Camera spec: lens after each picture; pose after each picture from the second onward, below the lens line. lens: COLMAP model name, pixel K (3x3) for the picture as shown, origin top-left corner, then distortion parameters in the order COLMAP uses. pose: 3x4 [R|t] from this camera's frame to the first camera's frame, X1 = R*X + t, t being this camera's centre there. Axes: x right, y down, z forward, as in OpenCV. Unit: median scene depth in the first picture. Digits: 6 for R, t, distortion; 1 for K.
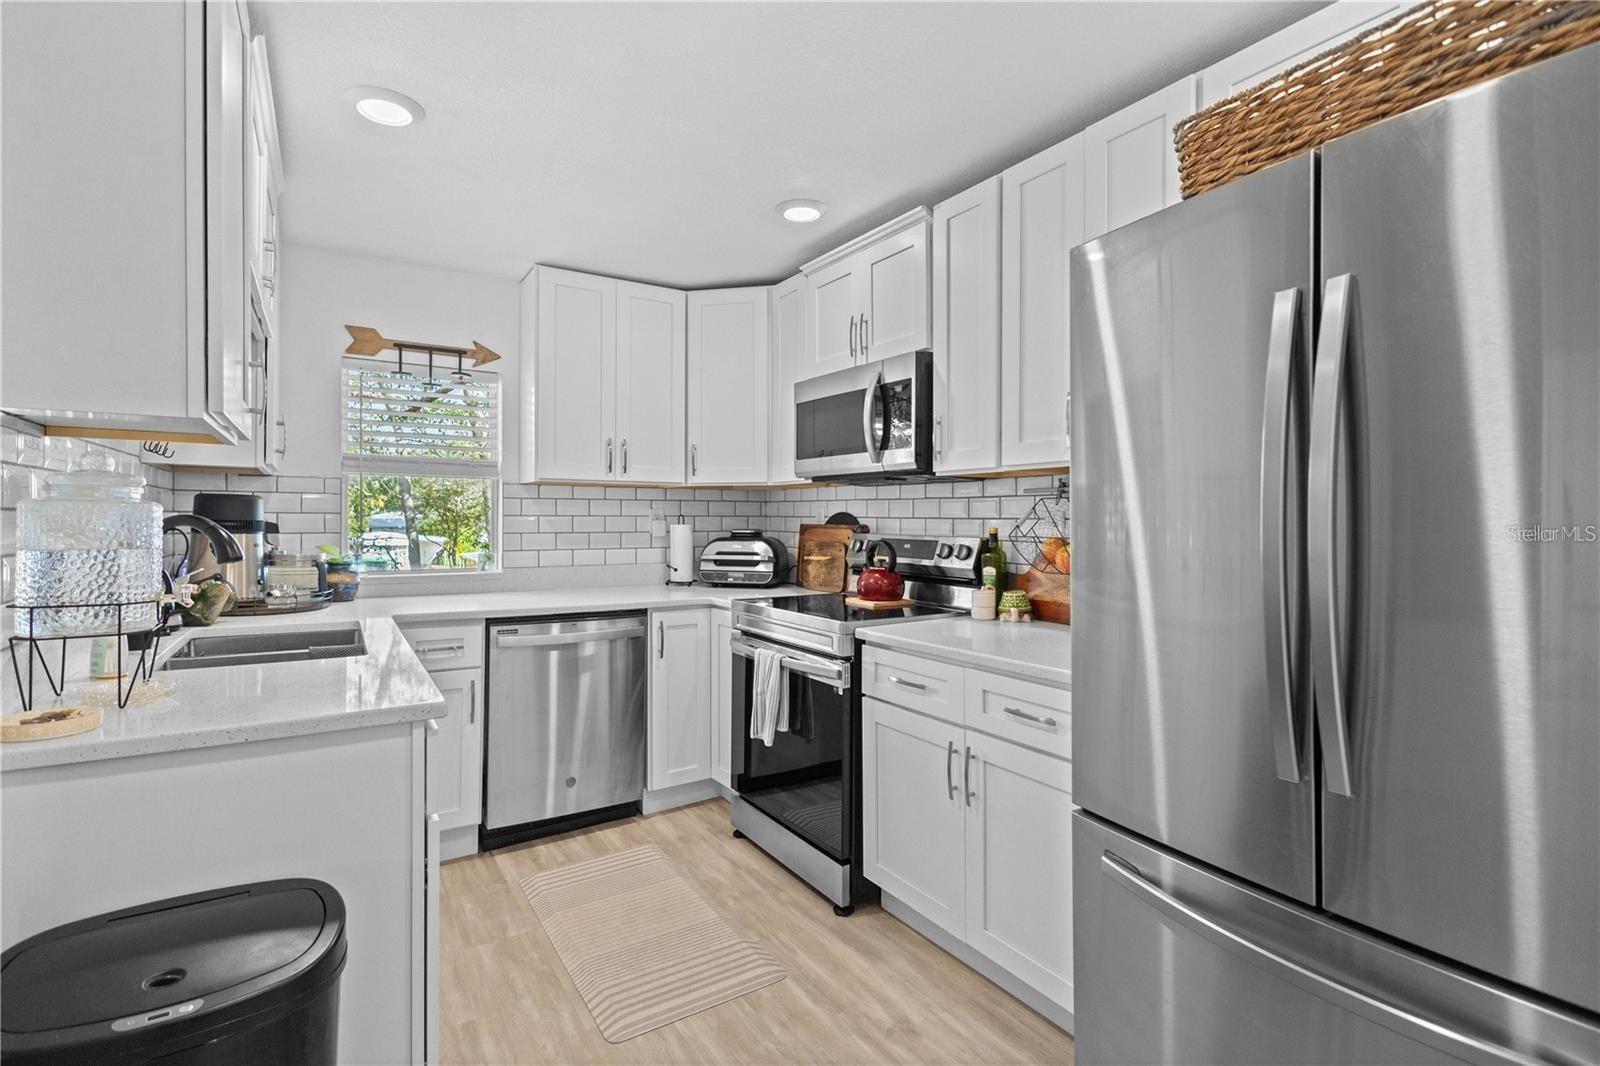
lens RADIAL K [[766.3, 0, 799.5], [0, 766.3, 515.6], [0, 0, 1]] dist [0.019573, 0.000208]
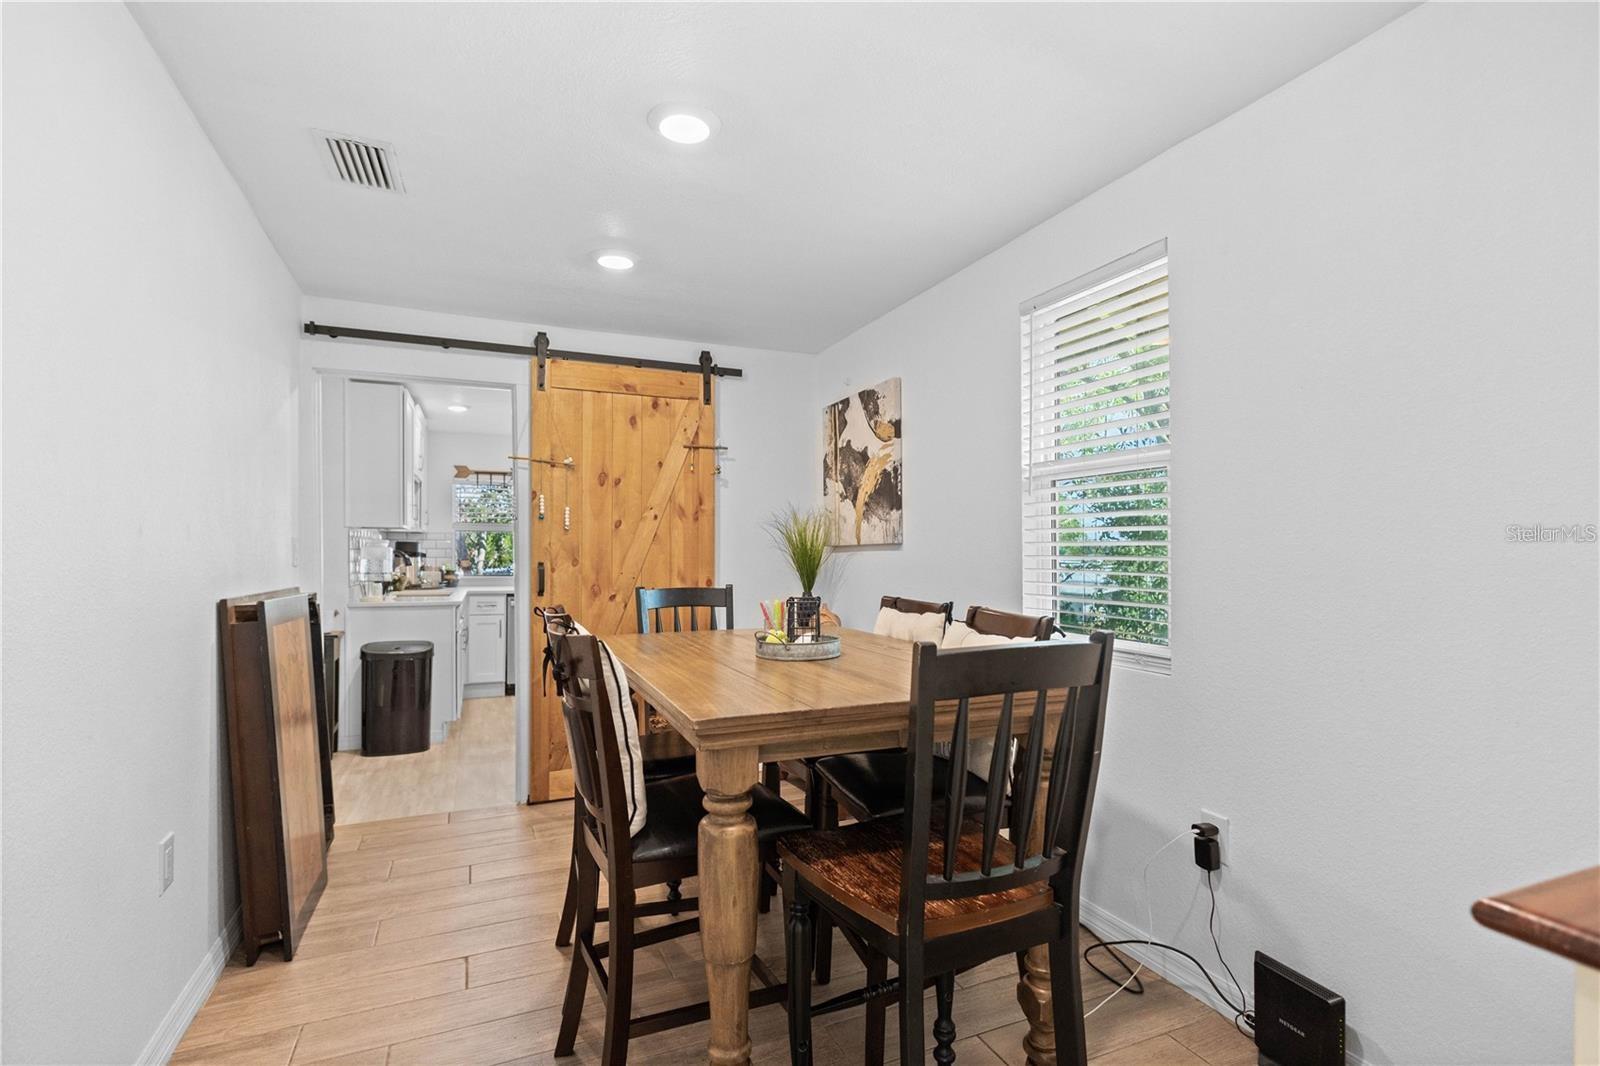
lens RADIAL K [[750.0, 0, 807.3], [0, 750.0, 539.8], [0, 0, 1]] dist [0.002663, 0.000333]
pose [[0.989494, -0.005156, -0.144479, 0.775701], [0.004504, 0.999978, -0.004838, -0.014823], [0.144501, 0.004137, 0.989496, -1.055966]]
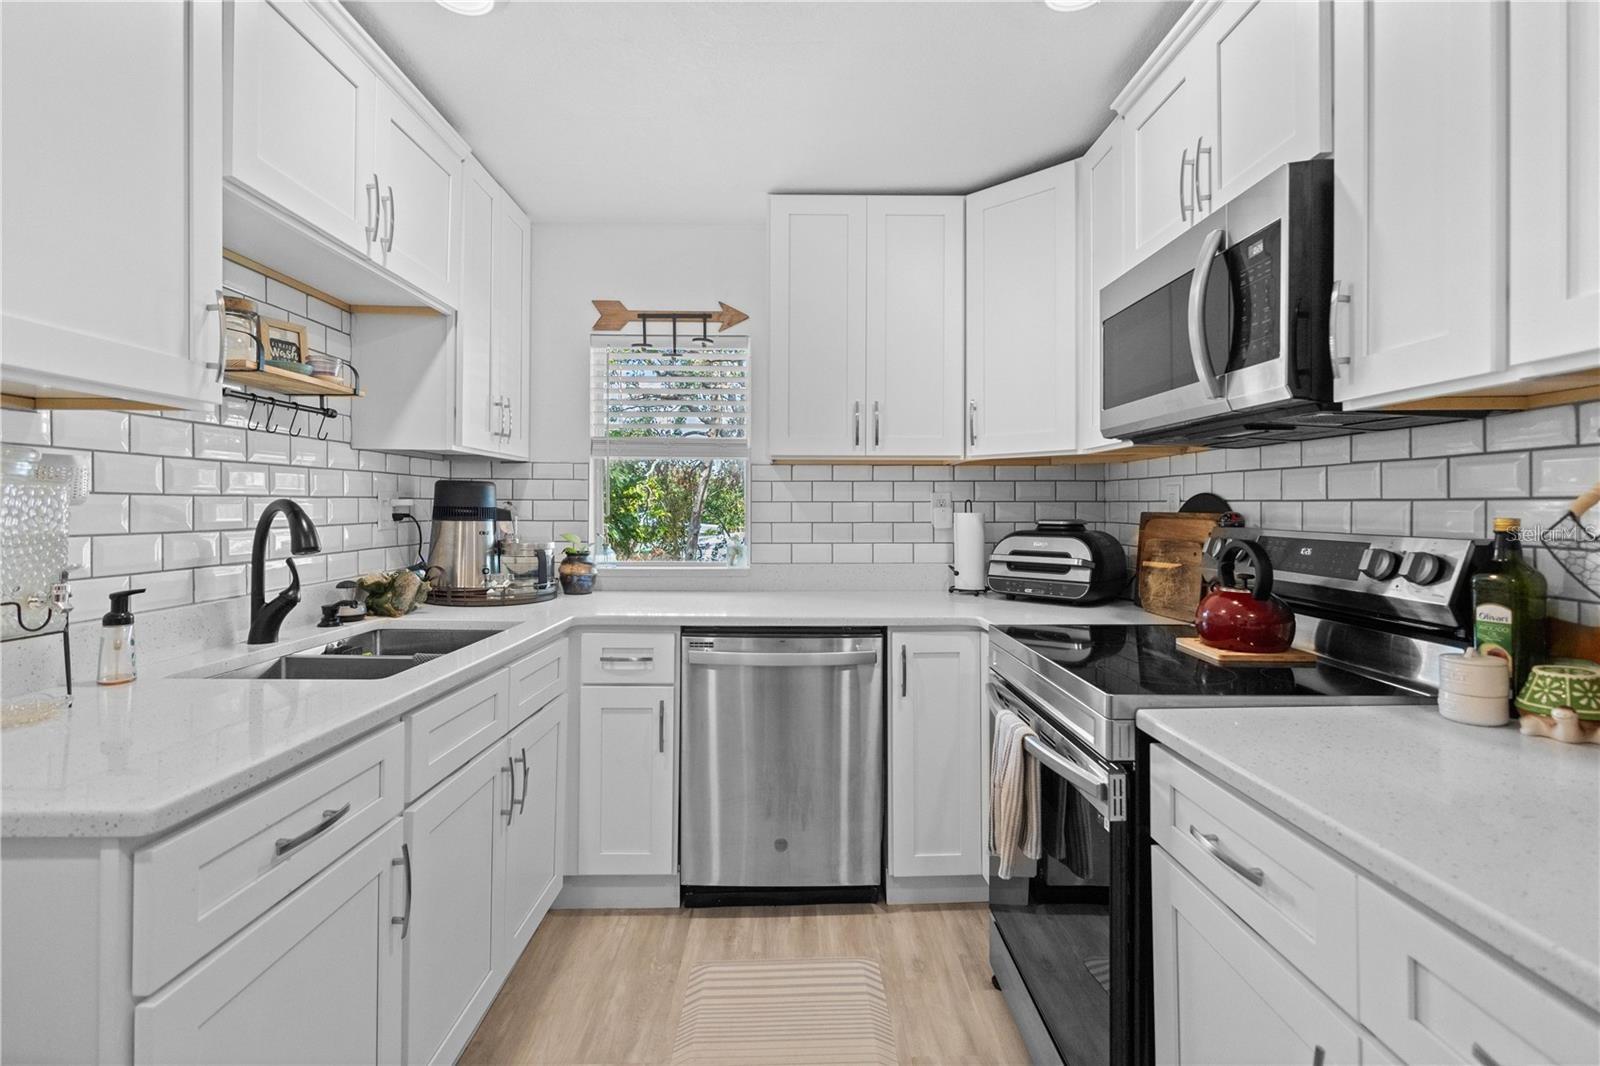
lens RADIAL K [[760.9, 0, 804.3], [0, 760.9, 506.0], [0, 0, 1]] dist [0.014138, 0.000038]
pose [[0.851017, -0.004210, -0.525121, 0.124371], [0.004280, 0.999990, -0.001081, 0.006599], [0.525121, -0.001328, 0.851027, 0.354488]]
